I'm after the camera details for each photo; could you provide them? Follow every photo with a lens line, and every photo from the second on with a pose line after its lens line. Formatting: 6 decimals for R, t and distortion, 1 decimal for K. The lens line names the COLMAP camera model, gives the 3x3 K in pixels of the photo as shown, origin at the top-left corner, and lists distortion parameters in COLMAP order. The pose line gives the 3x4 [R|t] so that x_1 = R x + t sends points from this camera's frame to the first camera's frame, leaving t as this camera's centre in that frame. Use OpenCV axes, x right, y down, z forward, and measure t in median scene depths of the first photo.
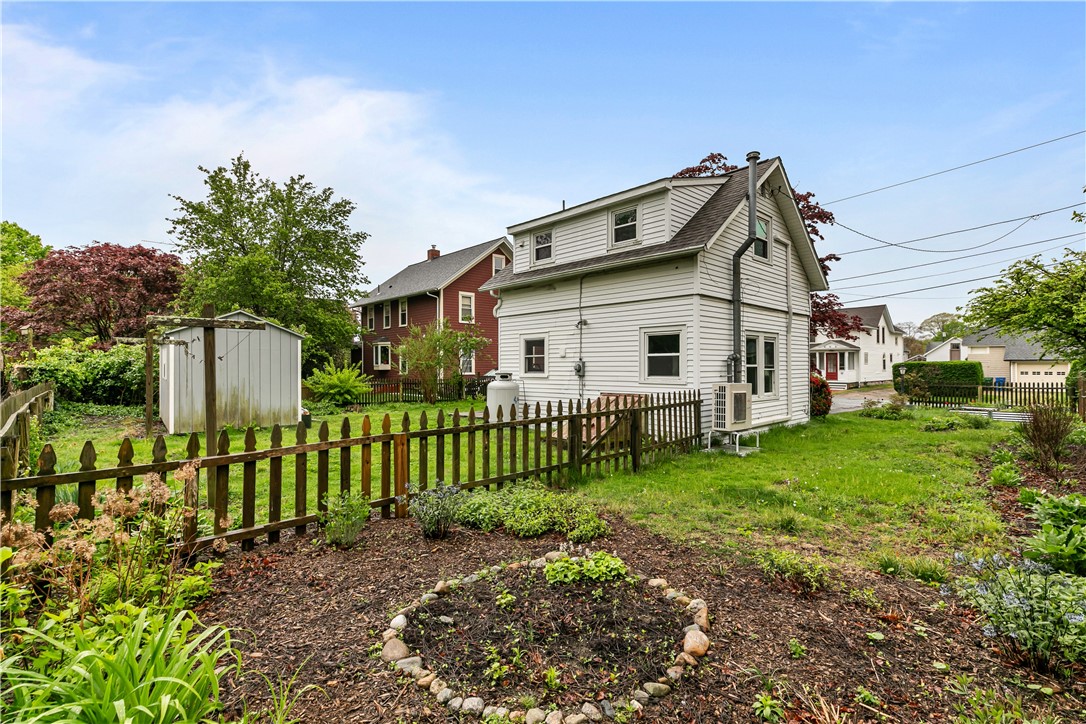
lens RADIAL K [[491.3, 0, 542.8], [0, 491.3, 352.3], [0, 0, 1]] dist [0.000649, 0.000555]
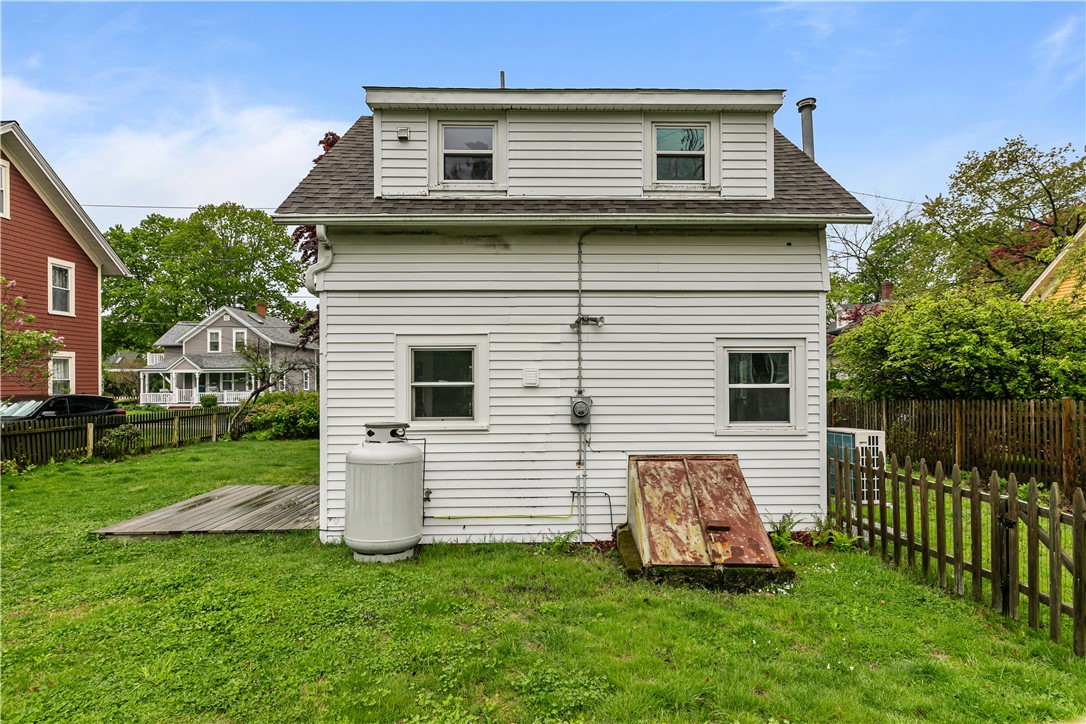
lens RADIAL K [[626.9, 0, 558.2], [0, 626.9, 384.8], [0, 0, 1]] dist [0.003315, -0.000524]
pose [[0.682600, 0.008873, 0.730738, -0.414767], [-0.018946, 0.999805, 0.005557, 0.003291], [-0.730547, -0.017638, 0.682635, 0.570261]]
